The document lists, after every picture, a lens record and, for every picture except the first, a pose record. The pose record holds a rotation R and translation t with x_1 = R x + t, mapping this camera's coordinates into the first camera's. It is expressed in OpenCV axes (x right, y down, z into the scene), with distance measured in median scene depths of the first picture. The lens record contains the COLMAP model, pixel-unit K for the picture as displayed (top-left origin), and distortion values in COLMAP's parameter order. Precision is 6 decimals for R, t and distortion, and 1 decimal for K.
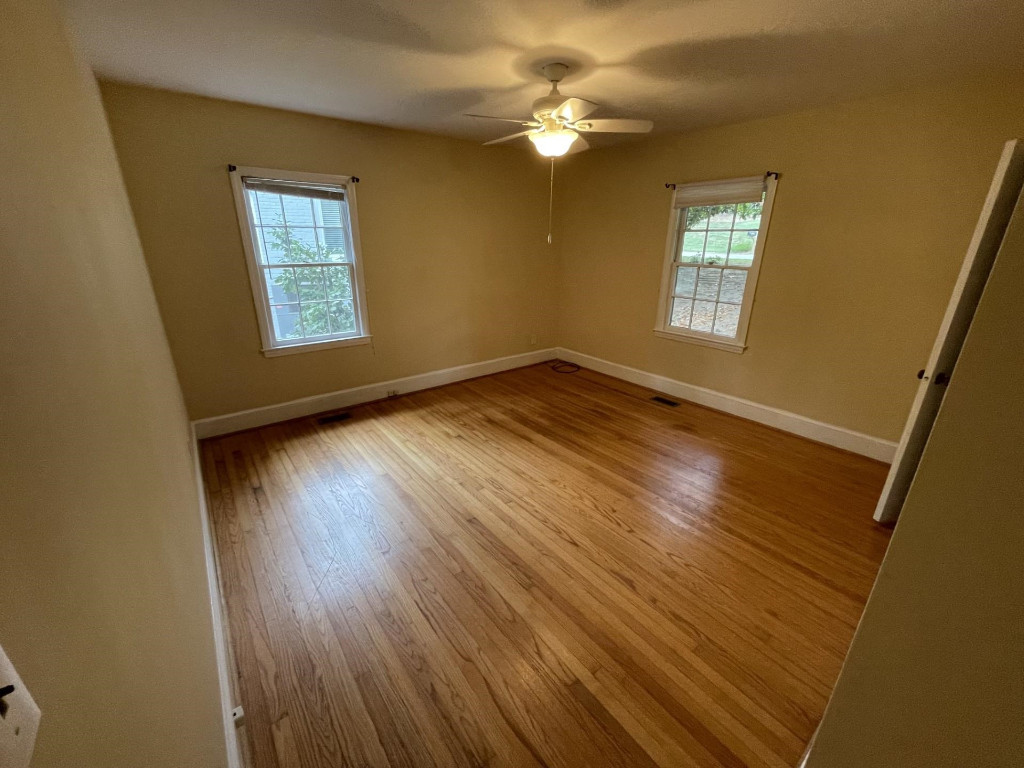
lens RADIAL K [[416.2, 0, 515.3], [0, 416.2, 387.4], [0, 0, 1]] dist [-0.000477, -0.000594]
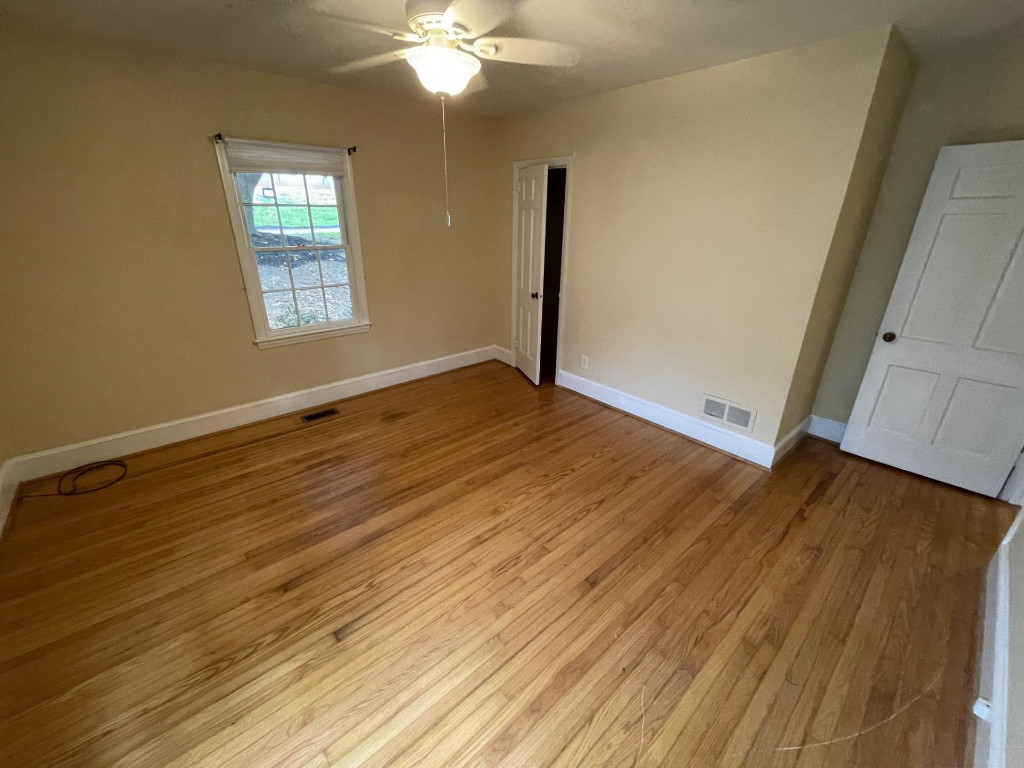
lens RADIAL K [[416.2, 0, 509.6], [0, 416.2, 382.3], [0, 0, 1]] dist [-0.000477, -0.000594]
pose [[-0.057135, -0.374105, 0.925625, -0.457520], [0.326700, 0.869088, 0.371421, -0.236126], [-0.943400, 0.323622, 0.072565, 0.647641]]
